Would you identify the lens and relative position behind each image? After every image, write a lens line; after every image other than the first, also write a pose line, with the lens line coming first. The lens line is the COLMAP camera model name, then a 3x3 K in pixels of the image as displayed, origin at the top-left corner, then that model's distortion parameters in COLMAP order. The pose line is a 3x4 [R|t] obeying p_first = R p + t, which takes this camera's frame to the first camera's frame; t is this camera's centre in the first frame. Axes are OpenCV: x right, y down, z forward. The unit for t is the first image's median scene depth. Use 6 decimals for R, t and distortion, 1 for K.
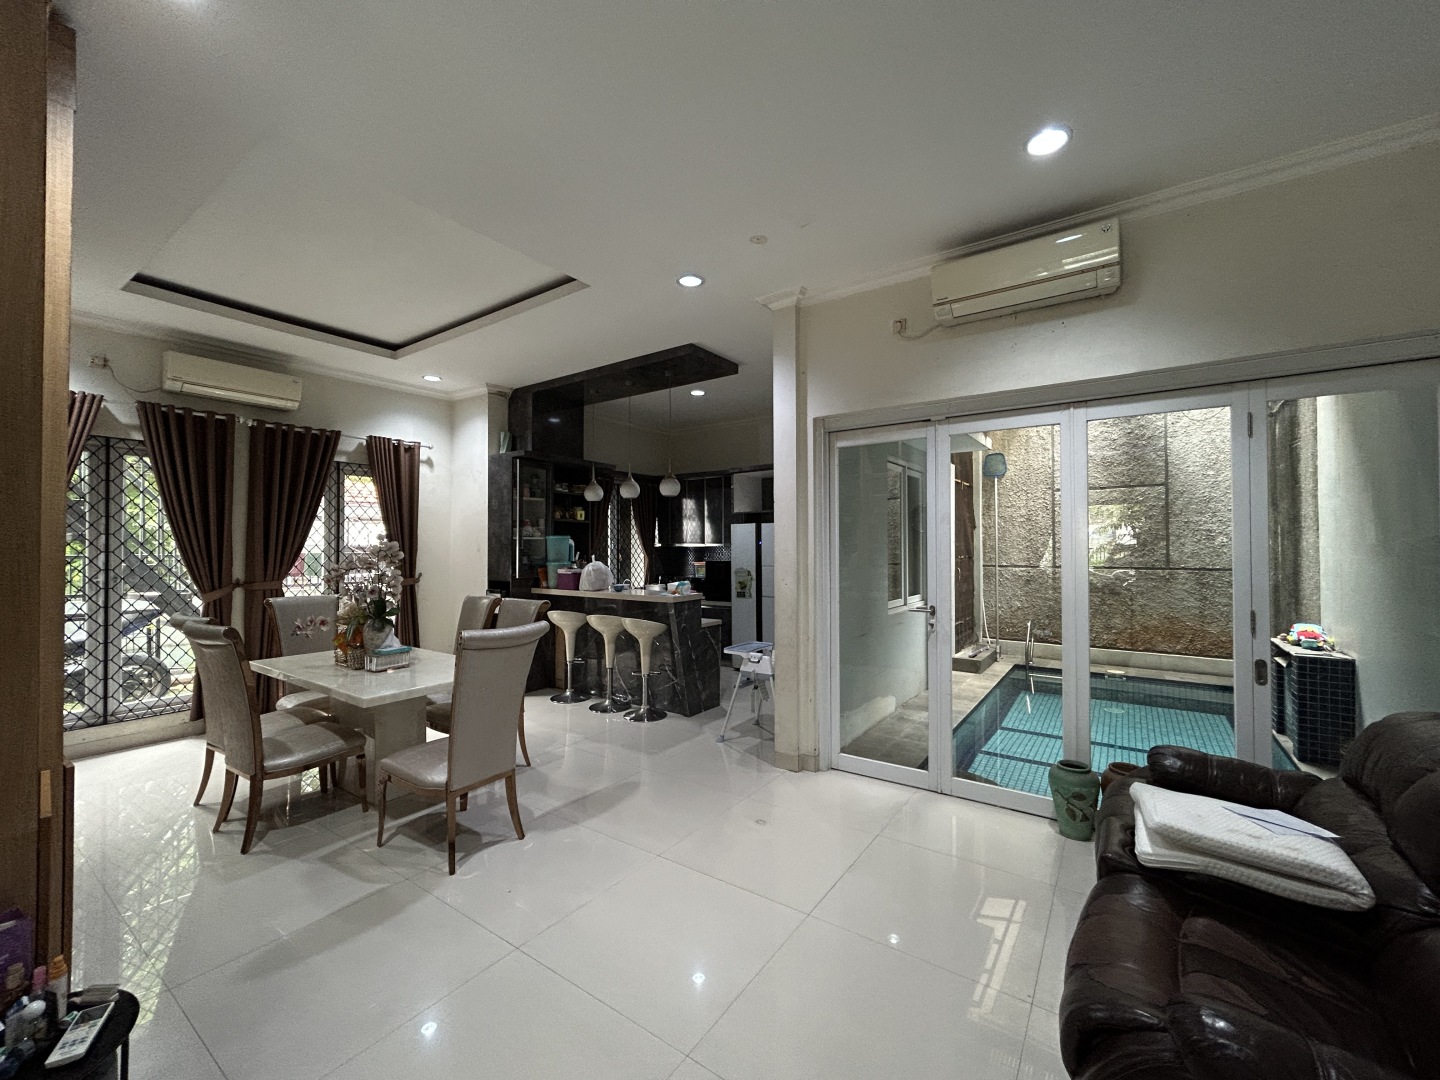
lens RADIAL K [[585.5, 0, 721.2], [0, 585.5, 534.7], [0, 0, 1]] dist [-0.001379, 0.000874]
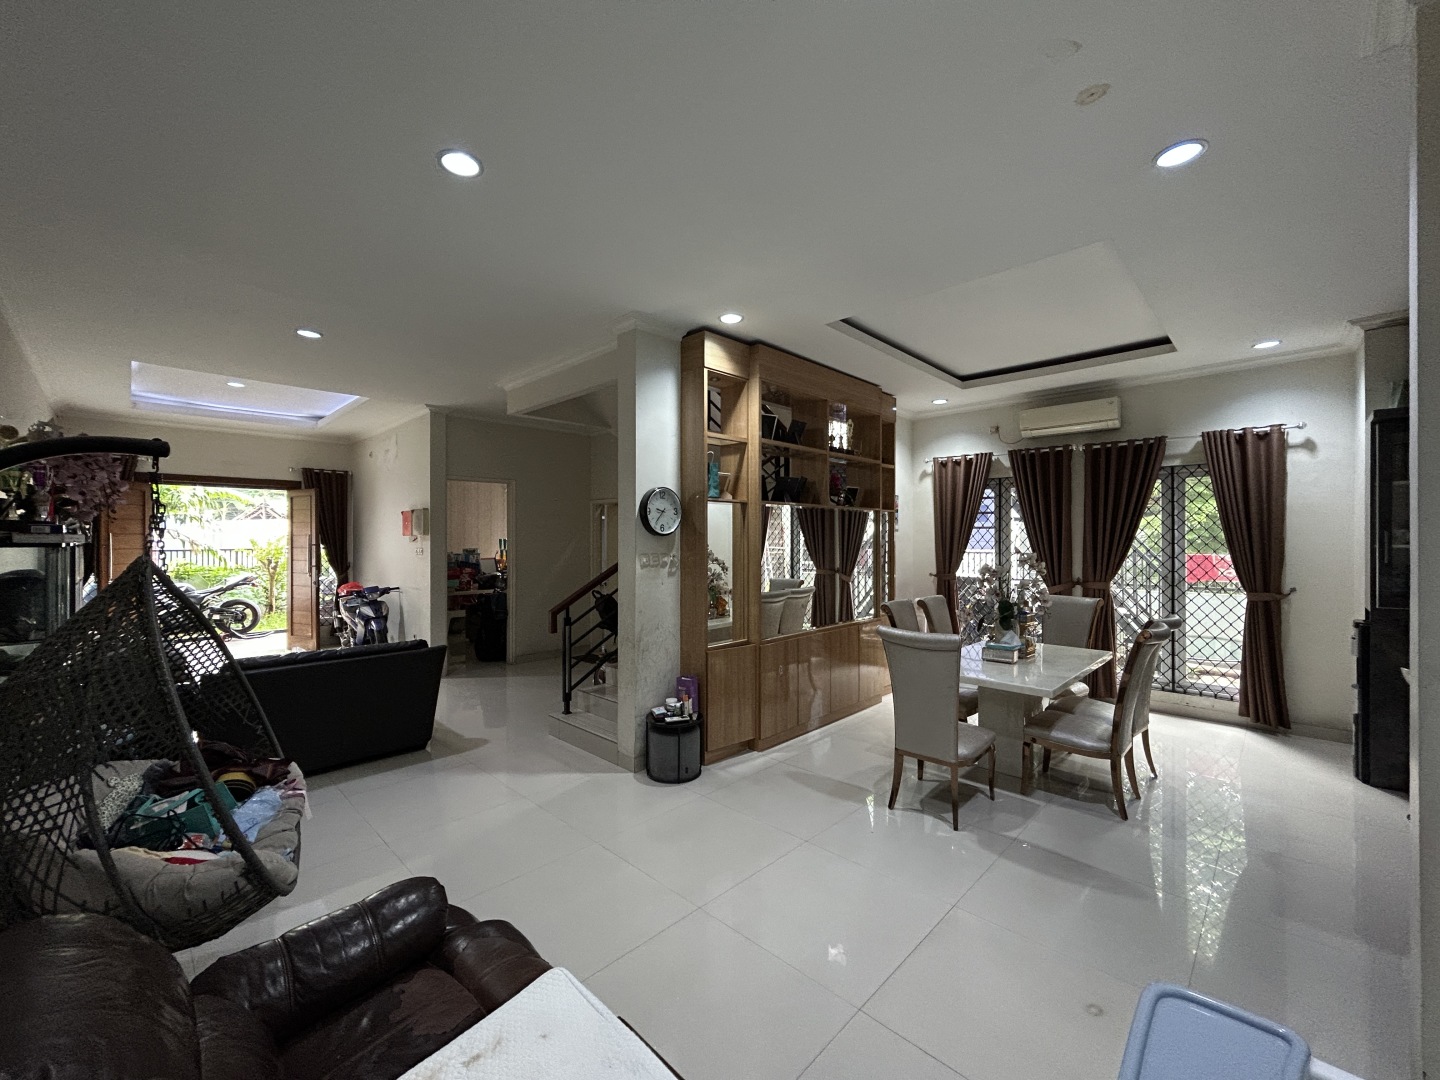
lens RADIAL K [[585.5, 0, 718.9], [0, 585.5, 536.8], [0, 0, 1]] dist [-0.001379, 0.000874]
pose [[-0.161820, -0.000512, -0.986820, 0.358103], [0.018183, 0.999829, -0.003501, -0.013948], [0.986653, -0.018509, -0.161783, 0.333708]]
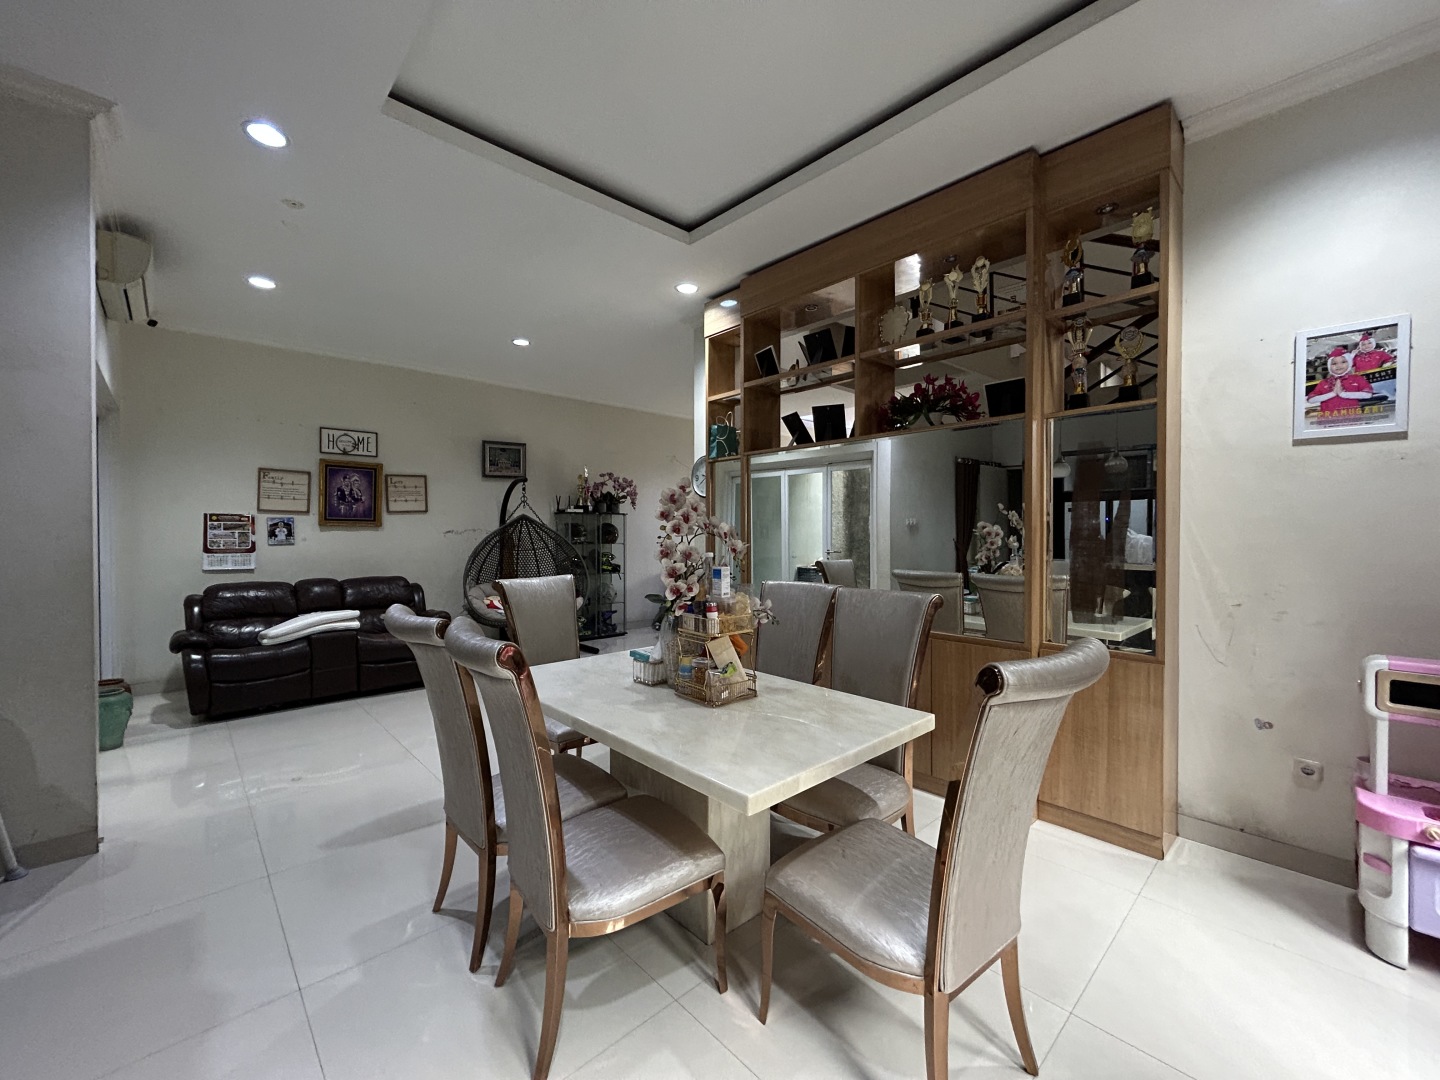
lens RADIAL K [[585.5, 0, 712.5], [0, 585.5, 538.3], [0, 0, 1]] dist [-0.001379, 0.000874]
pose [[-0.976121, -0.000645, 0.217225, -0.417521], [-0.002224, 0.999973, -0.007024, 0.036610], [-0.217215, -0.007339, -0.976096, 0.876808]]
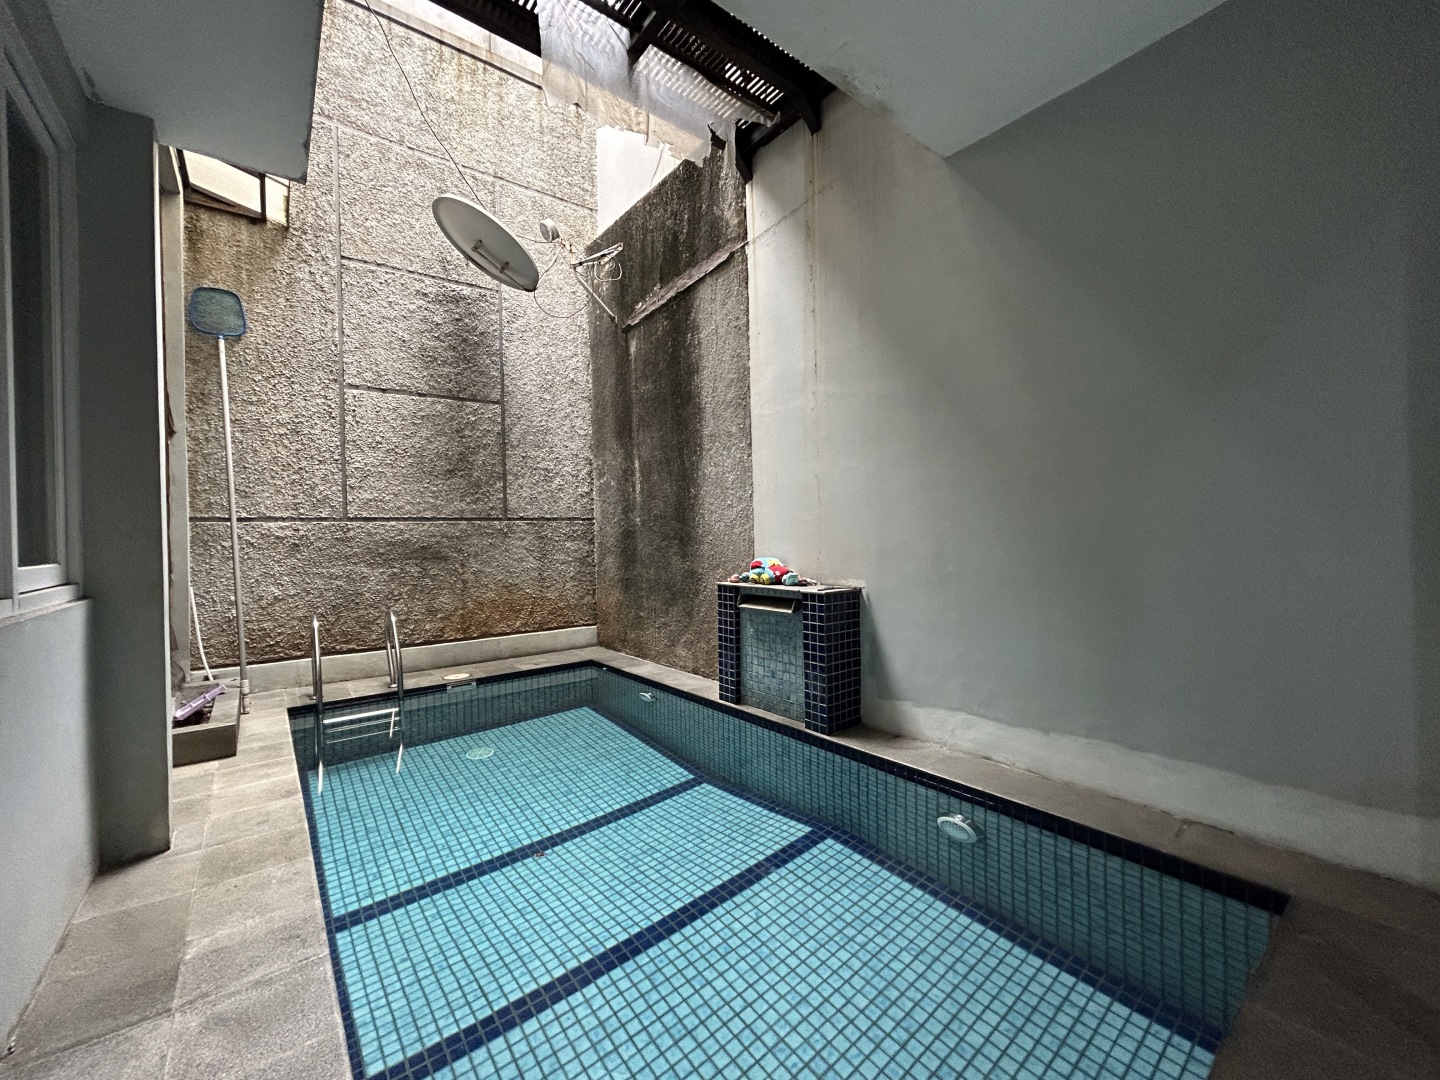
lens RADIAL K [[585.5, 0, 712.5], [0, 585.5, 539.1], [0, 0, 1]] dist [-0.001379, 0.000874]
pose [[0.299355, -0.008656, 0.954103, 0.154420], [0.002142, 0.999962, 0.008400, 0.083505], [-0.954139, -0.000471, 0.299362, 0.576409]]
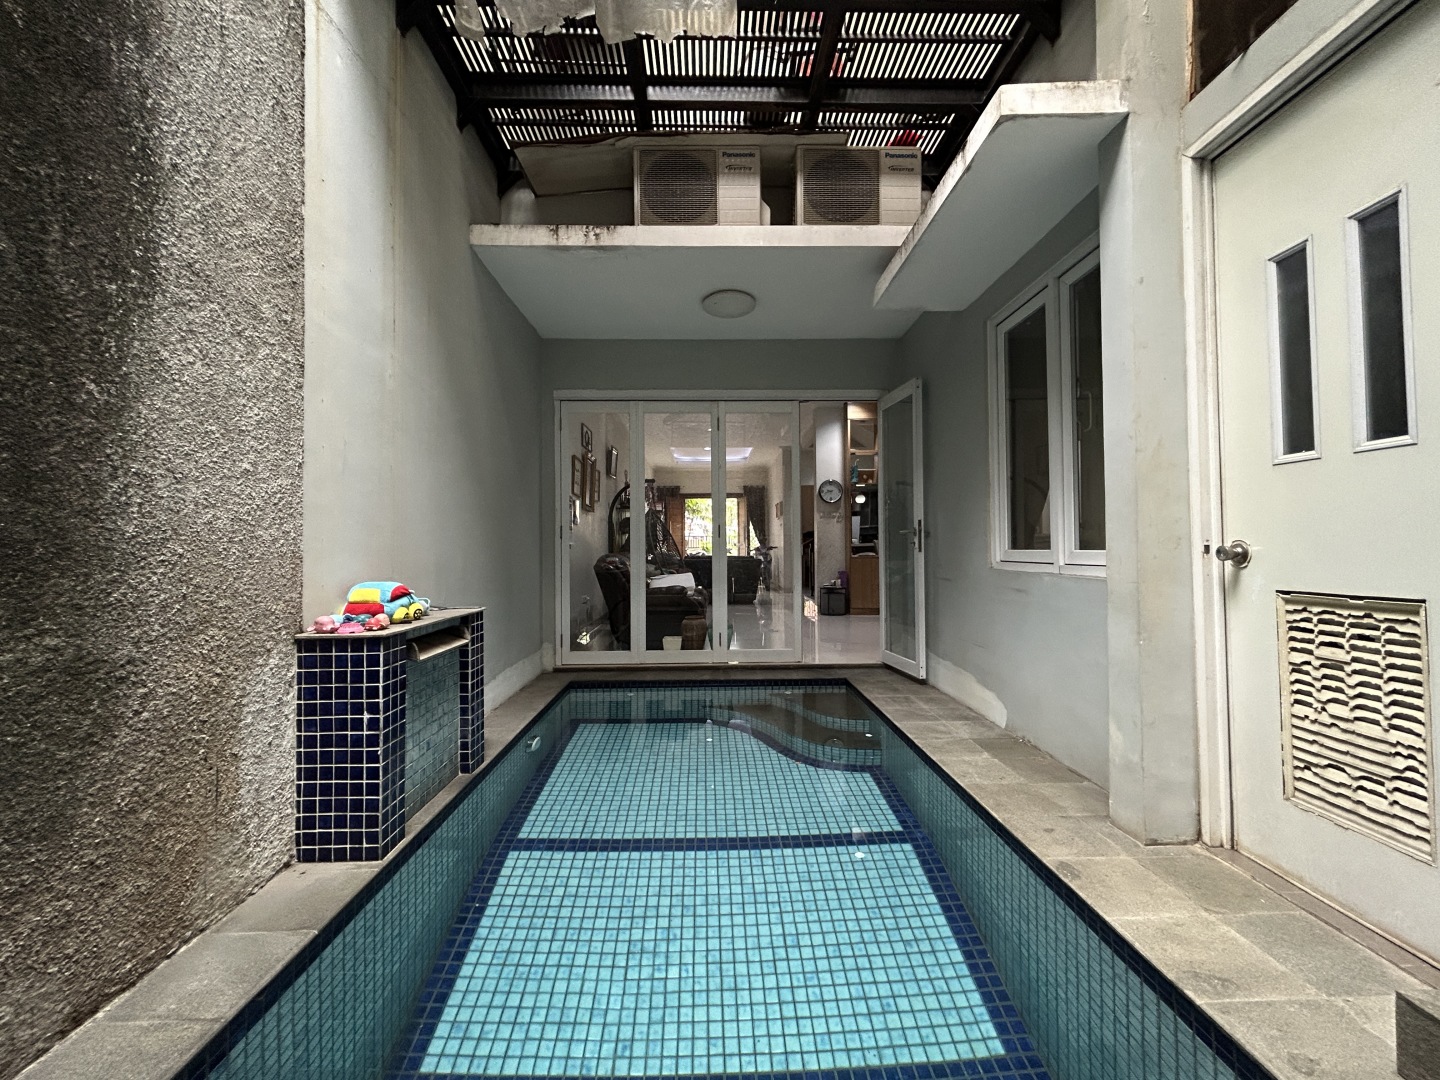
lens RADIAL K [[585.5, 0, 714.6], [0, 585.5, 541.2], [0, 0, 1]] dist [-0.001379, 0.000874]
pose [[-0.809827, 0.000873, -0.586669, 0.734043], [0.018357, 0.999547, -0.023853, 0.093731], [0.586382, -0.030086, -0.809476, 1.081055]]
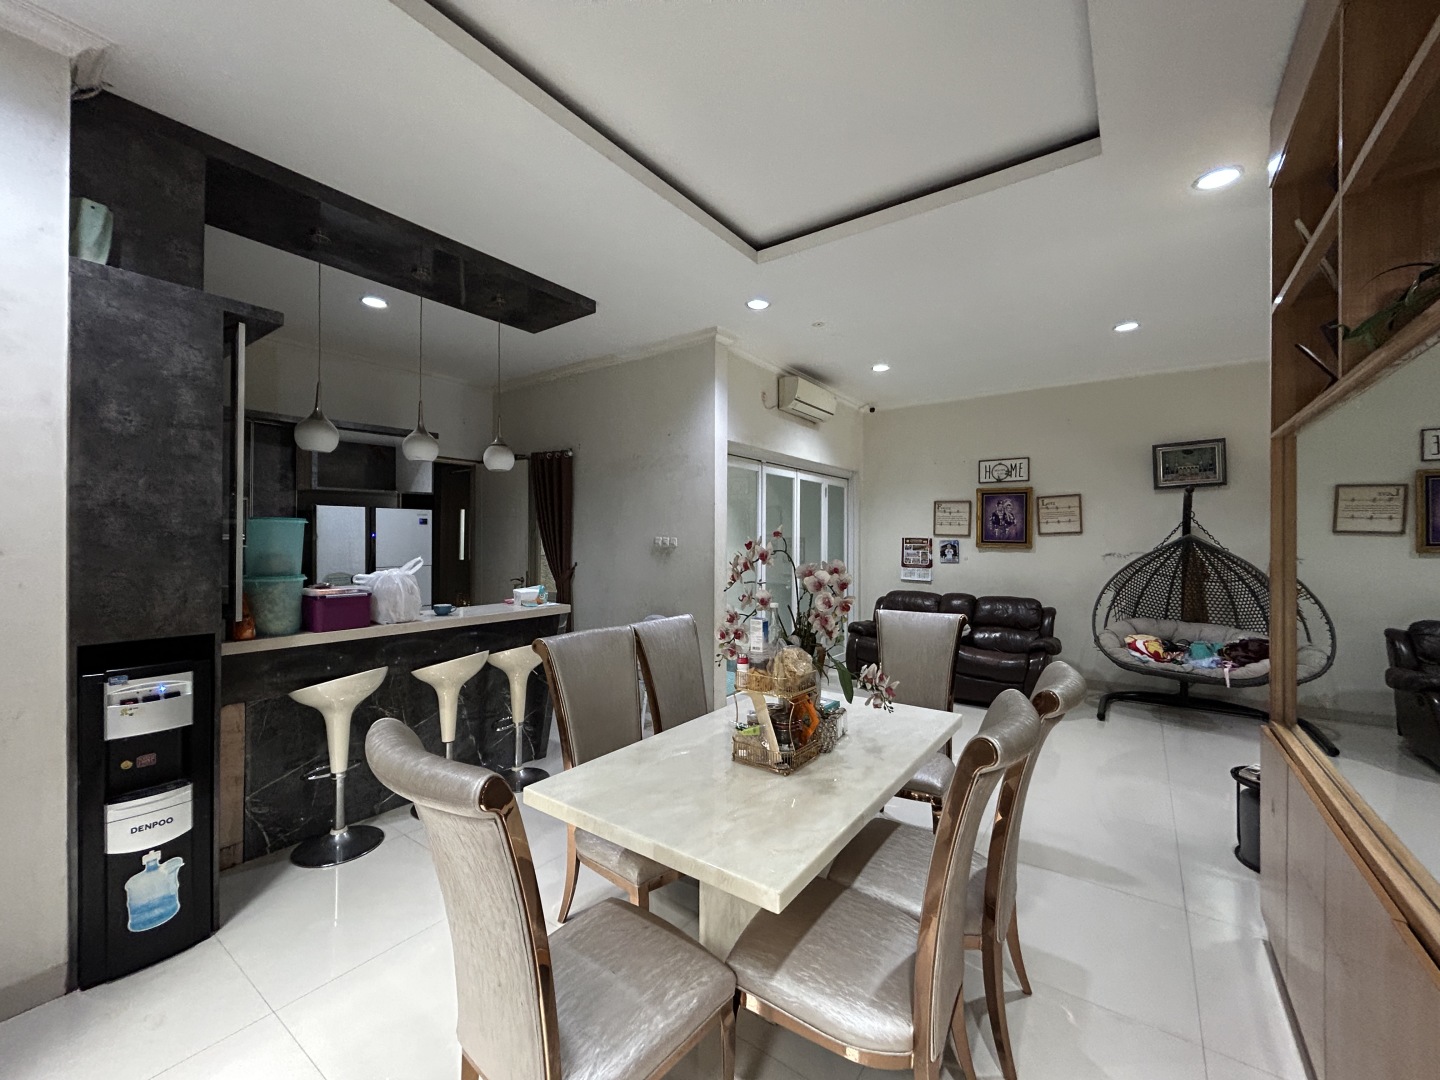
lens RADIAL K [[585.5, 0, 721.7], [0, 585.5, 537.4], [0, 0, 1]] dist [-0.001379, 0.000874]
pose [[0.012115, 0.003002, 0.999922, -0.654440], [-0.022605, 0.999741, -0.002727, 0.009259], [-0.999671, -0.022571, 0.012179, 0.580021]]
